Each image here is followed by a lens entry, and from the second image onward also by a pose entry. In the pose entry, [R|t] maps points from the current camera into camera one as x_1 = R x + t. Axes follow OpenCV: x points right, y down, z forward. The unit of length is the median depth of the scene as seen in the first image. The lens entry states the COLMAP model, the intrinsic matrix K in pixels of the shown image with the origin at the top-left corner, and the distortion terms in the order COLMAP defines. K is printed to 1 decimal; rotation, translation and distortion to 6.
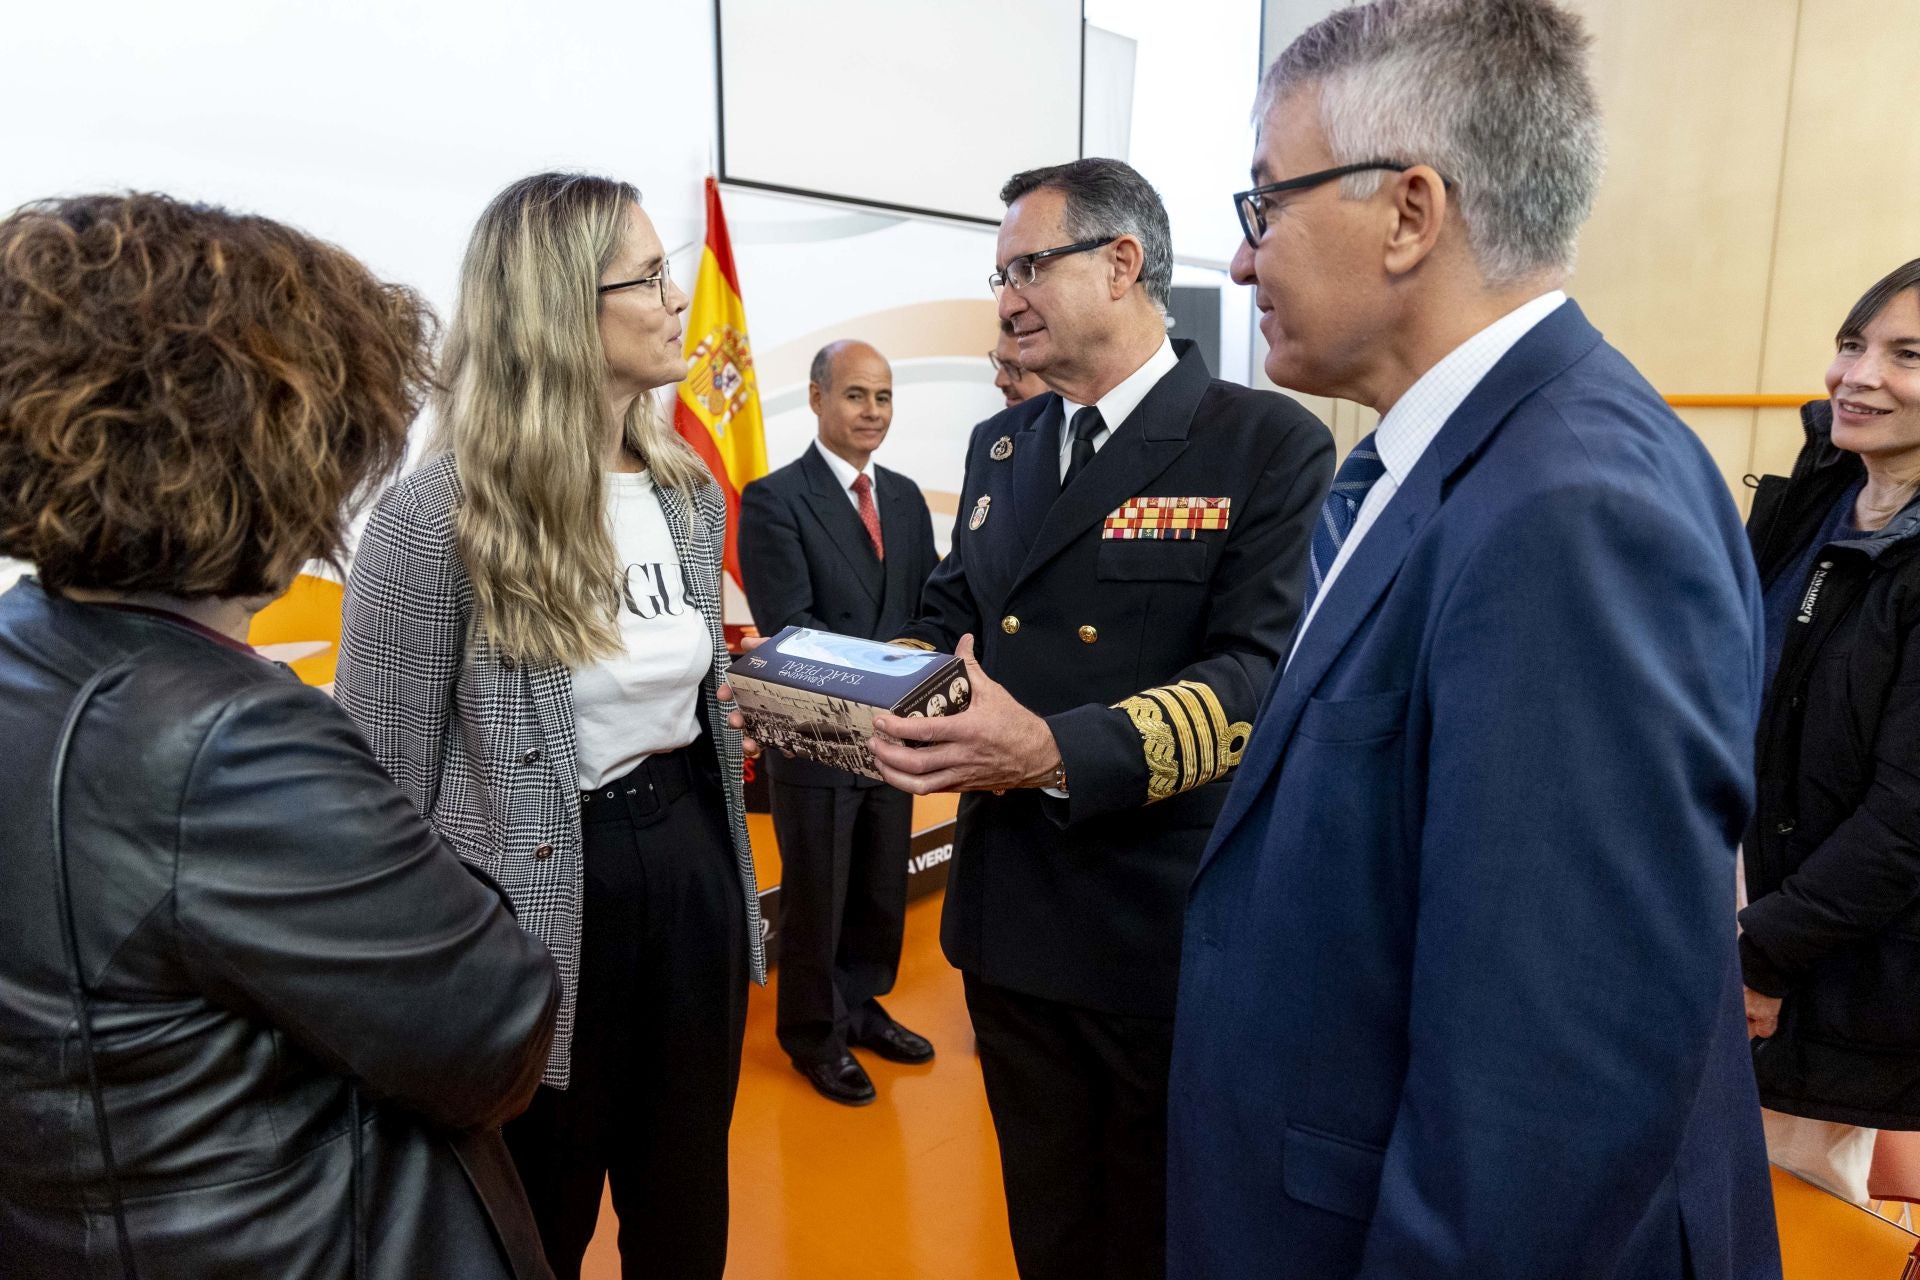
lens RADIAL K [[1275.9, 0, 960.0], [0, 1275.9, 640.0], [0, 0, 1]] dist [0.001394, -0.003904]
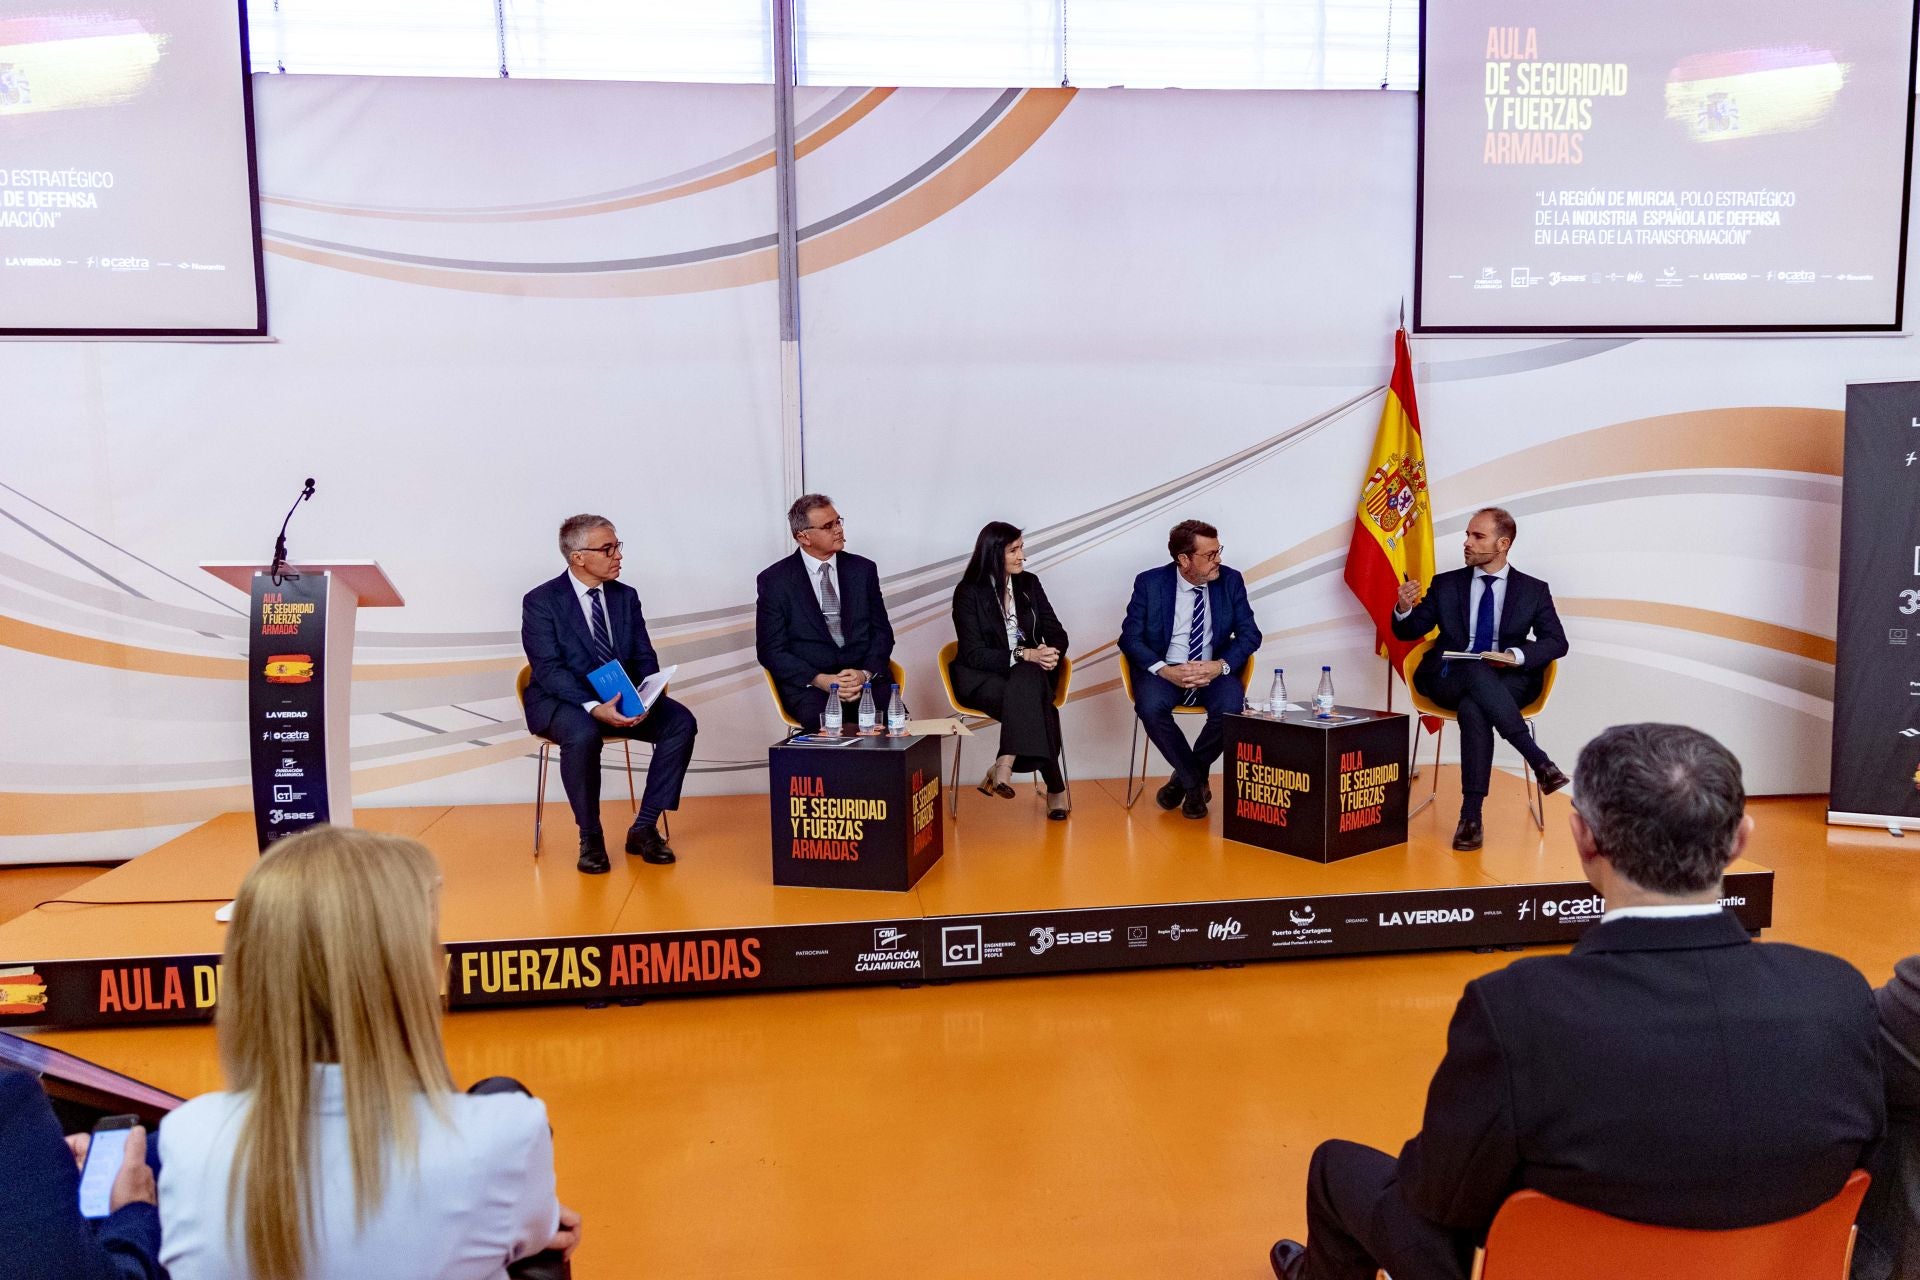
lens RADIAL K [[1275.9, 0, 960.0], [0, 1275.9, 640.0], [0, 0, 1]] dist [0.001394, -0.003904]
pose [[0.727135, 0.052687, -0.684470, 0.324492], [-0.110230, 0.993074, -0.040659, 0.012783], [0.677587, 0.105014, 0.727906, -0.099158]]
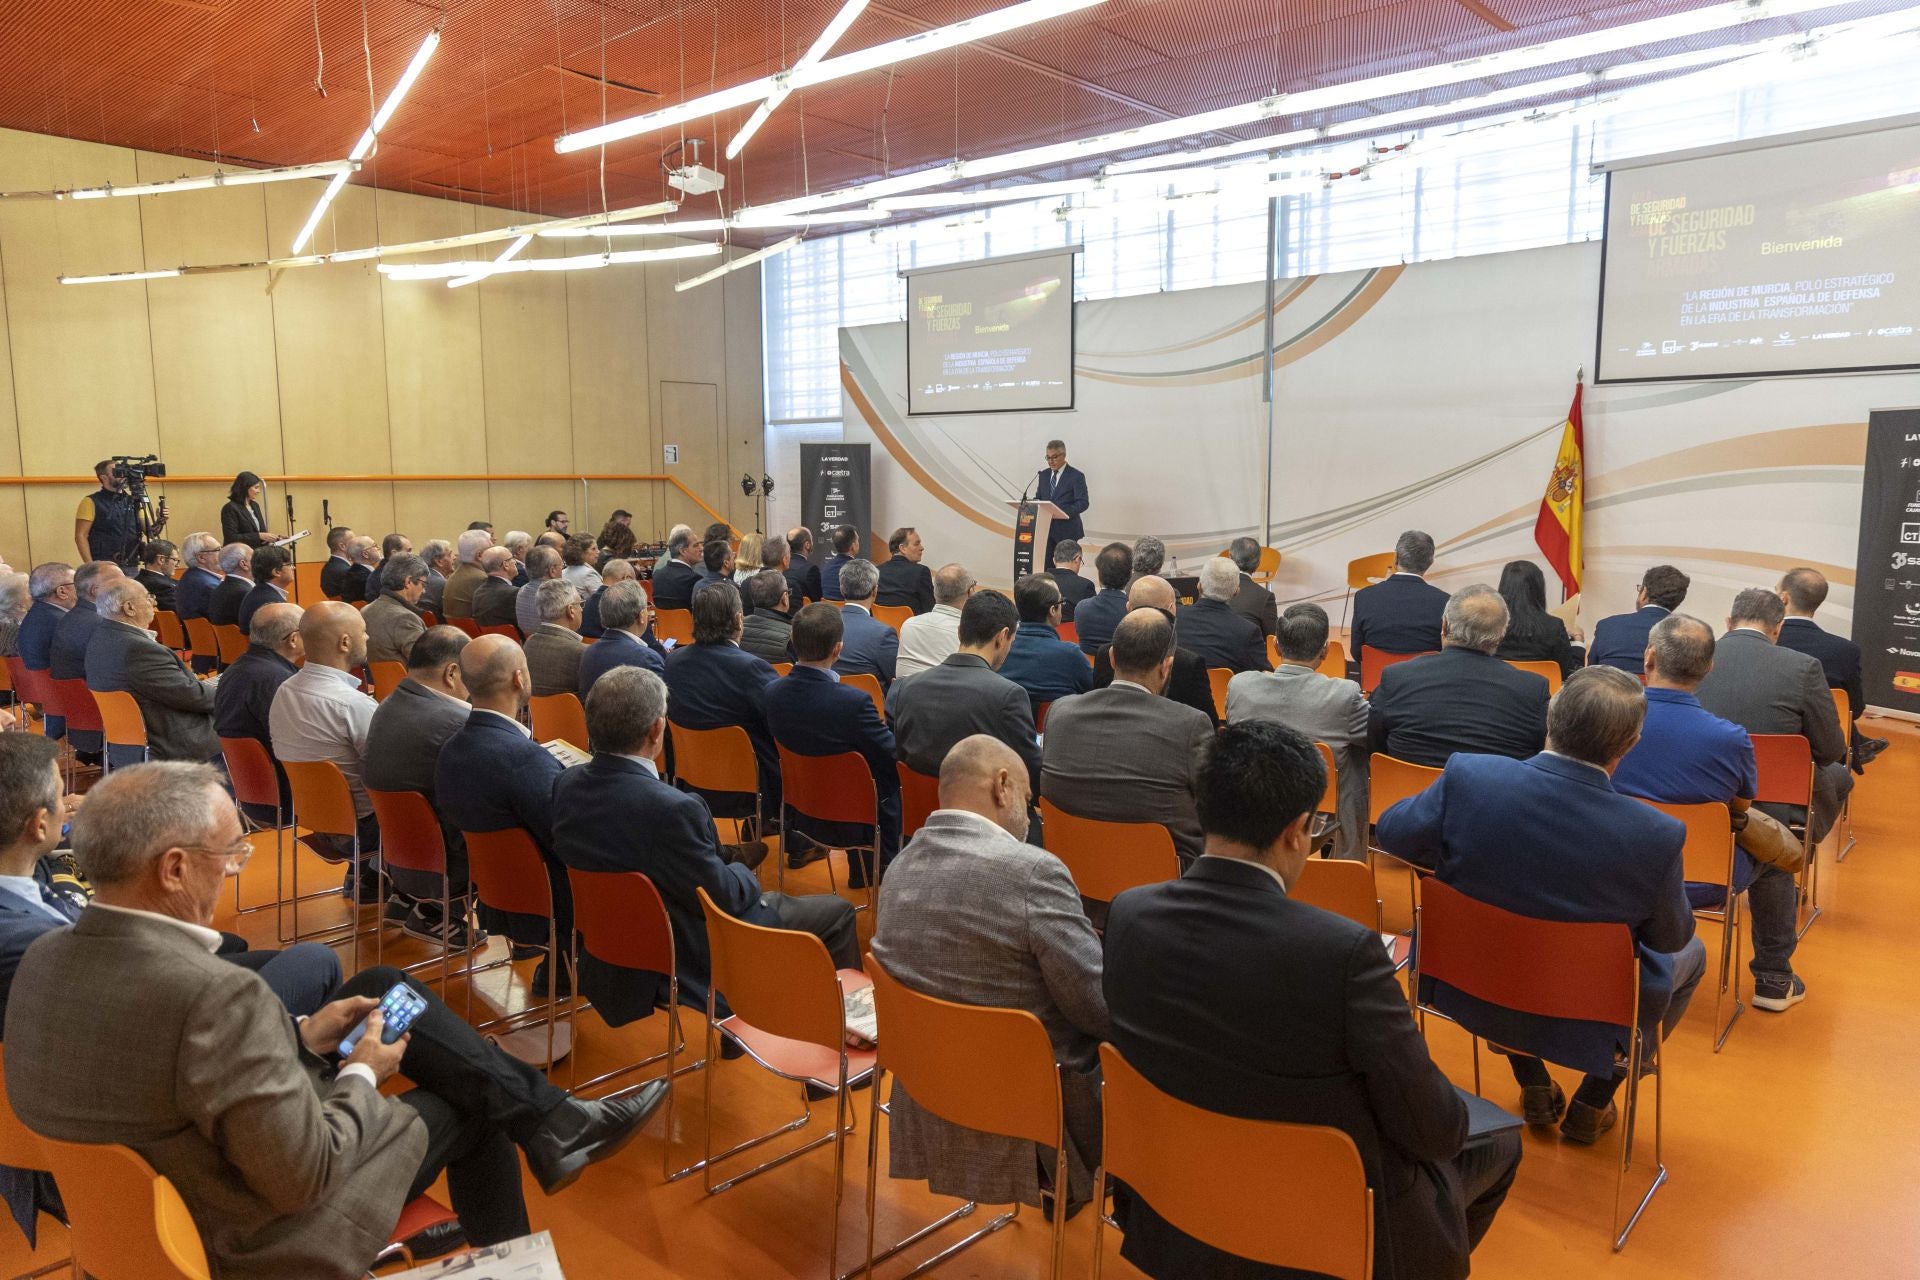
lens RADIAL K [[1275.9, 0, 960.0], [0, 1275.9, 640.0], [0, 0, 1]] dist [0.001394, -0.003904]
pose [[-0.020698, 0.130651, -0.991212, 1.839438], [-0.178113, 0.975083, 0.132244, -0.062243], [0.983792, 0.179285, 0.003088, 0.108122]]
